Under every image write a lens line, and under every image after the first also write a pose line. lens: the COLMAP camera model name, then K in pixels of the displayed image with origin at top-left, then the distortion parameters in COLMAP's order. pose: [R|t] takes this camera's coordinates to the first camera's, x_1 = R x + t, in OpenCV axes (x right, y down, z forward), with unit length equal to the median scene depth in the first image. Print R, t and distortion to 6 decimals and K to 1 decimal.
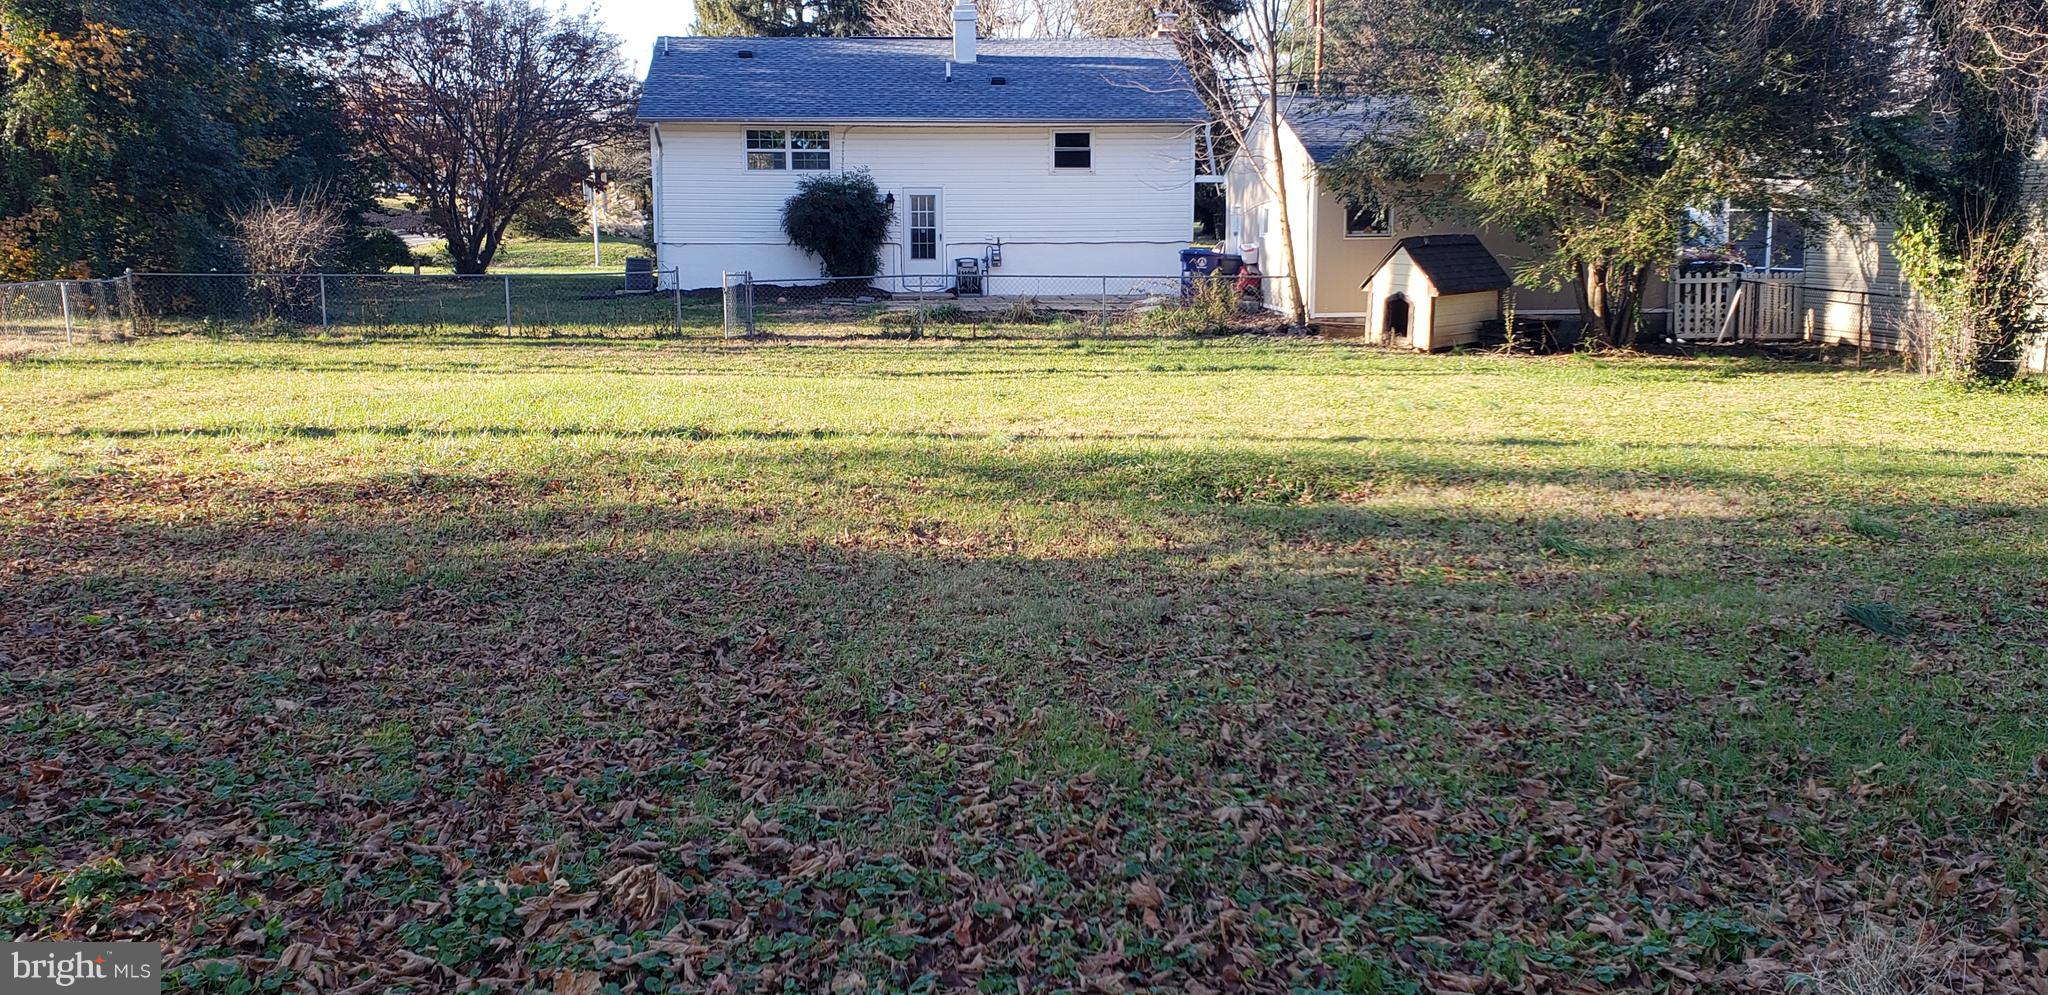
lens RADIAL K [[1600.9, 0, 985.4], [0, 1600.9, 422.2], [0, 0, 1]] dist [0.235580, -0.384763]
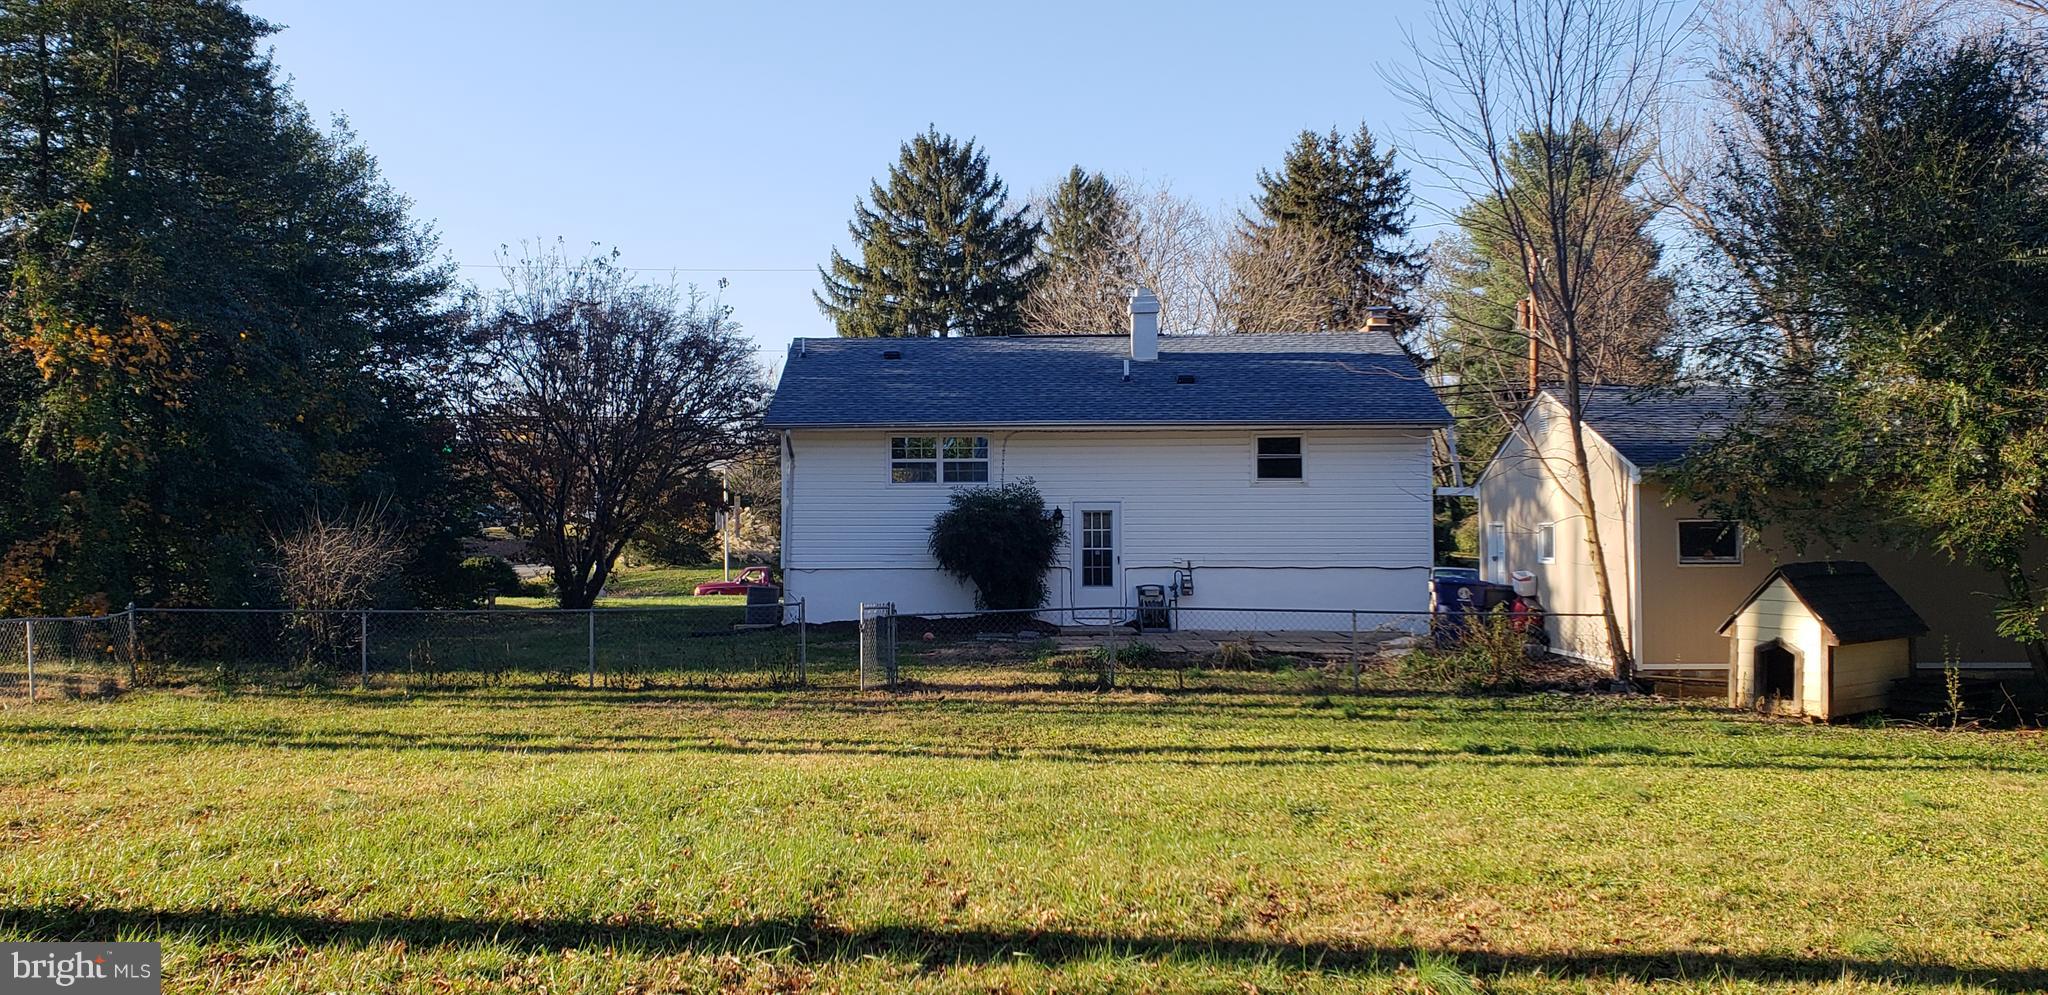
lens RADIAL K [[1589.9, 0, 1014.5], [0, 1589.9, 527.5], [0, 0, 1]] dist [0.224850, -0.589864]
pose [[0.998061, 0.000622, -0.062239, -0.032337], [-0.009118, 0.990624, -0.136311, -0.020365], [0.061571, 0.136614, 0.988709, 0.190342]]
